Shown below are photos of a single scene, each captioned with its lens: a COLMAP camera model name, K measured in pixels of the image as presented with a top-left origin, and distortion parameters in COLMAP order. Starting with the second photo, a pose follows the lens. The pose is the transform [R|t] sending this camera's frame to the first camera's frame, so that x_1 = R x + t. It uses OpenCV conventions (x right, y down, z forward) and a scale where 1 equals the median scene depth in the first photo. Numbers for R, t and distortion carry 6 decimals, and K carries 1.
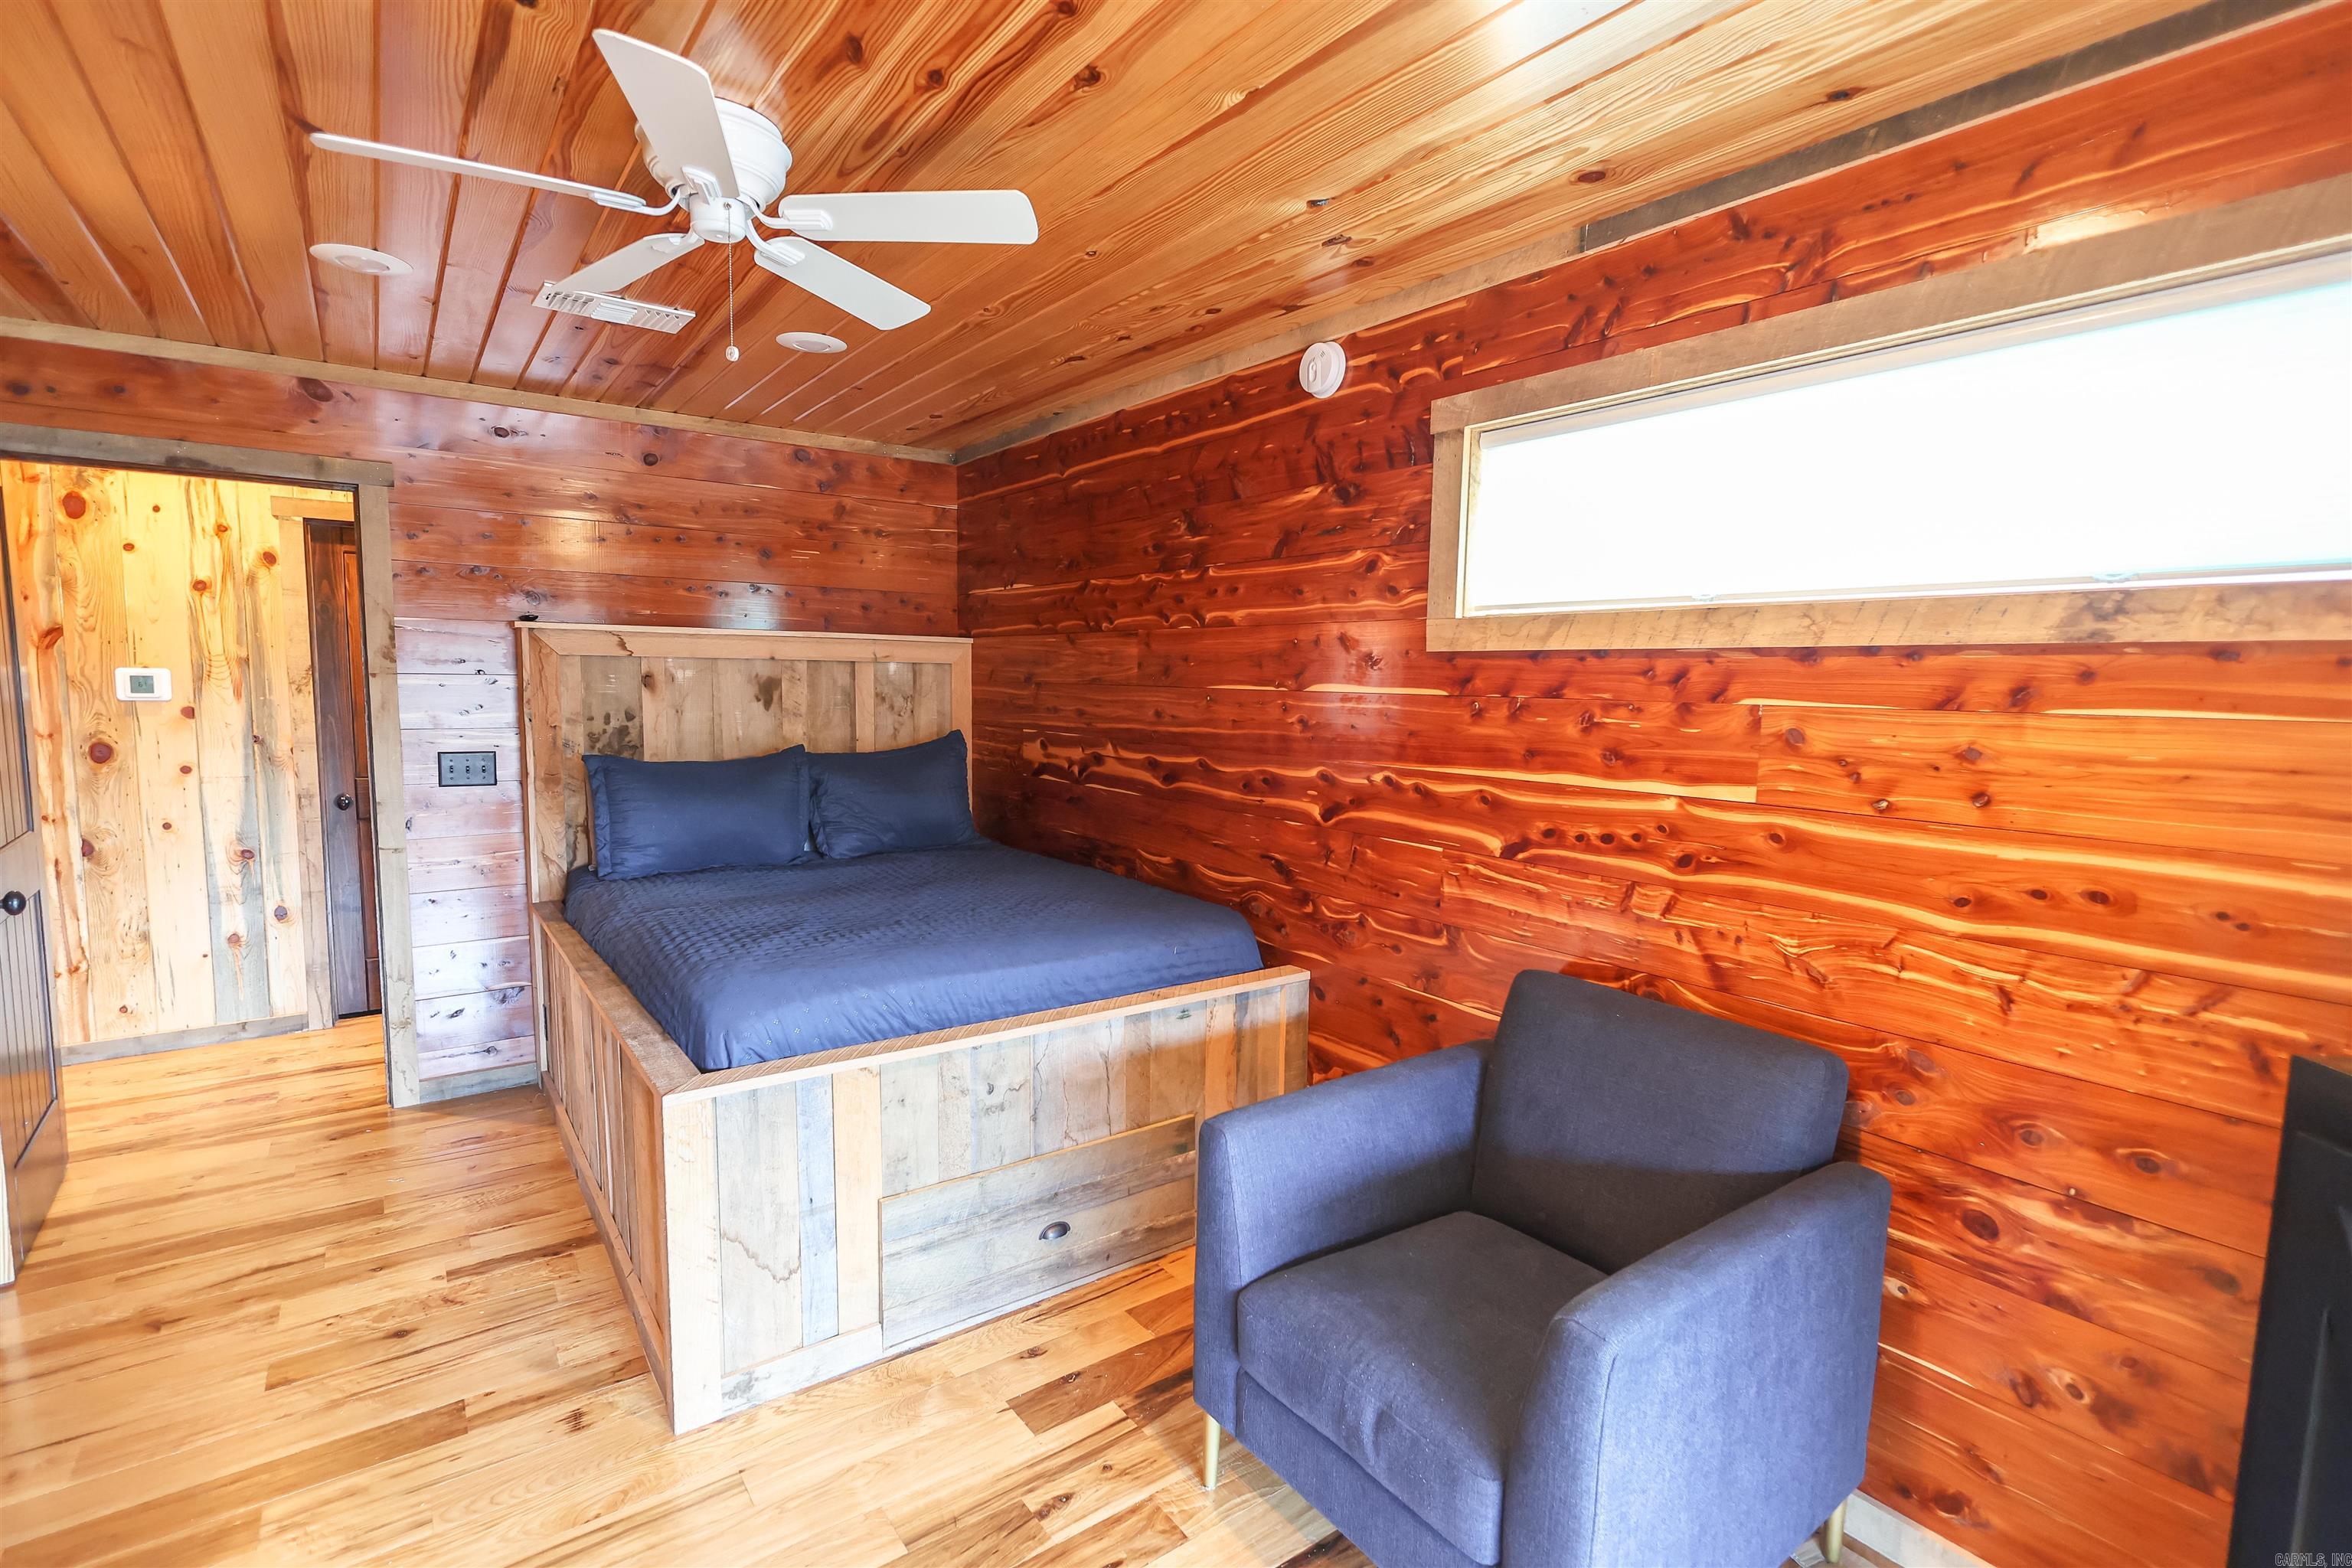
lens RADIAL K [[1087.2, 0, 1168.3], [0, 1087.2, 787.5], [0, 0, 1]] dist [-0.001115, 0.001077]
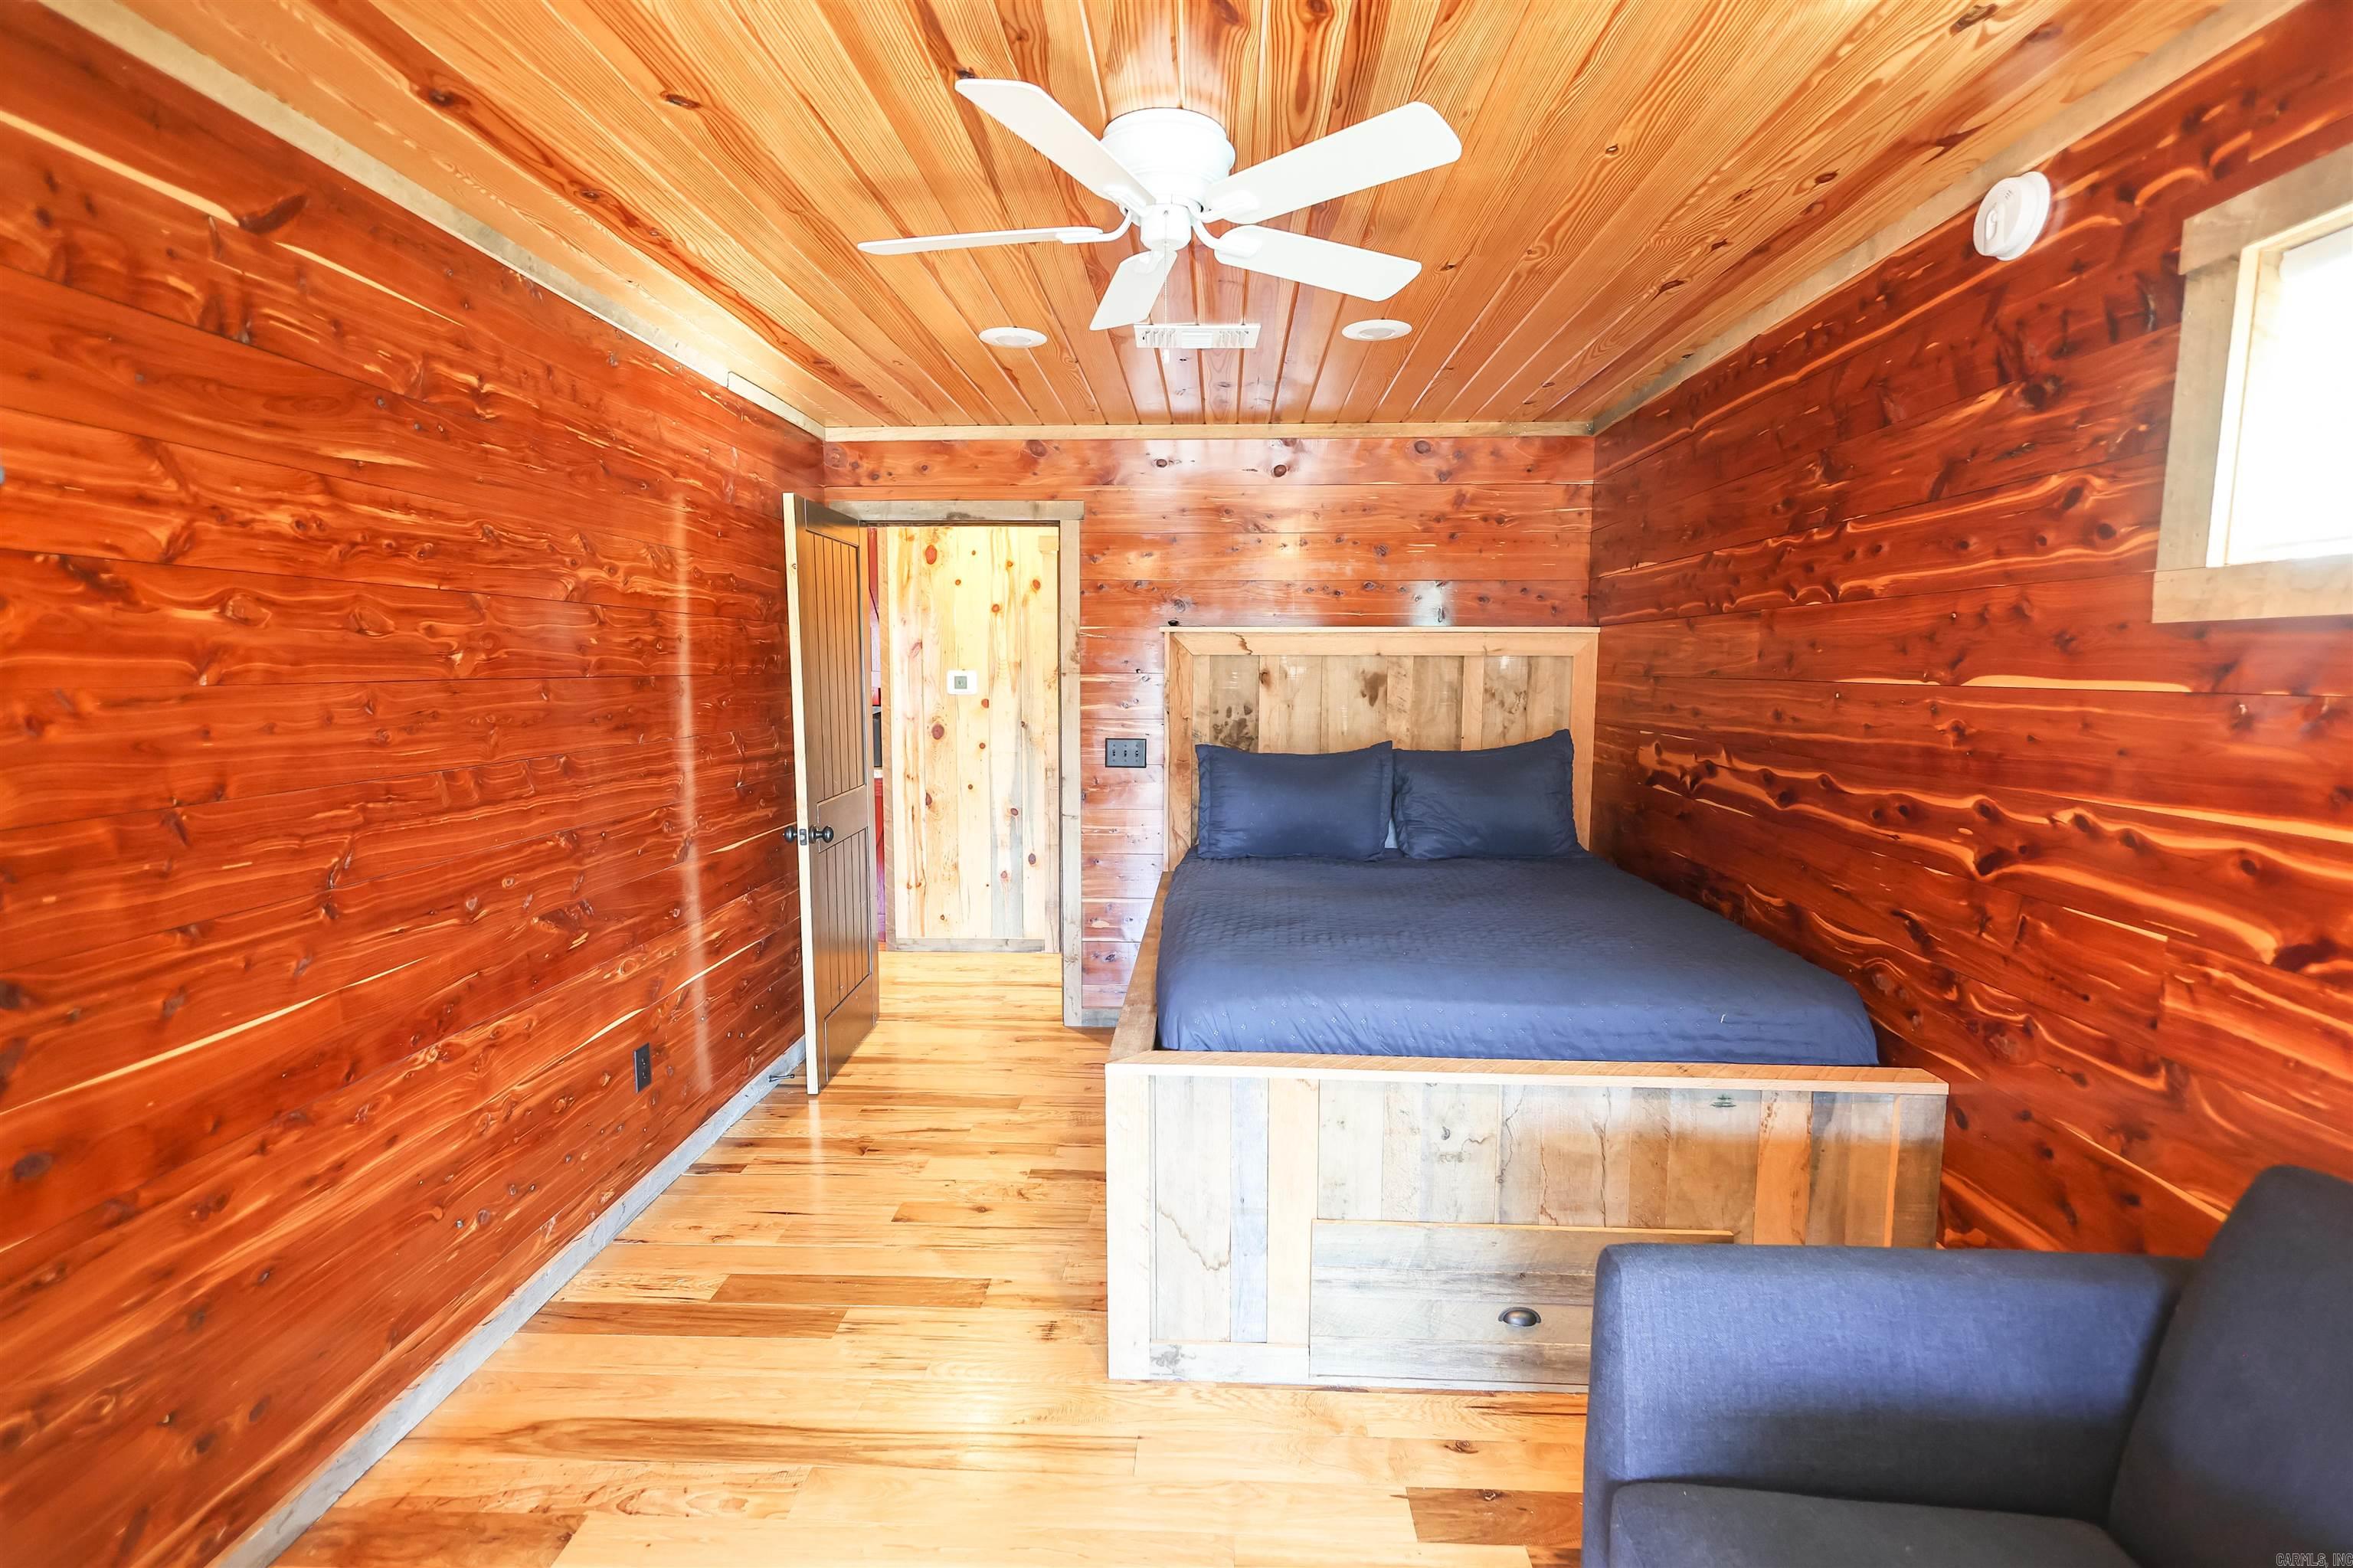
lens RADIAL K [[1087.7, 0, 1174.0], [0, 1087.7, 786.8], [0, 0, 1]] dist [-0.001115, 0.001077]
pose [[0.781311, 0.056056, -0.621620, 0.175724], [-0.053858, 0.998299, 0.022331, -0.012605], [0.621814, 0.016032, 0.783001, 0.140121]]
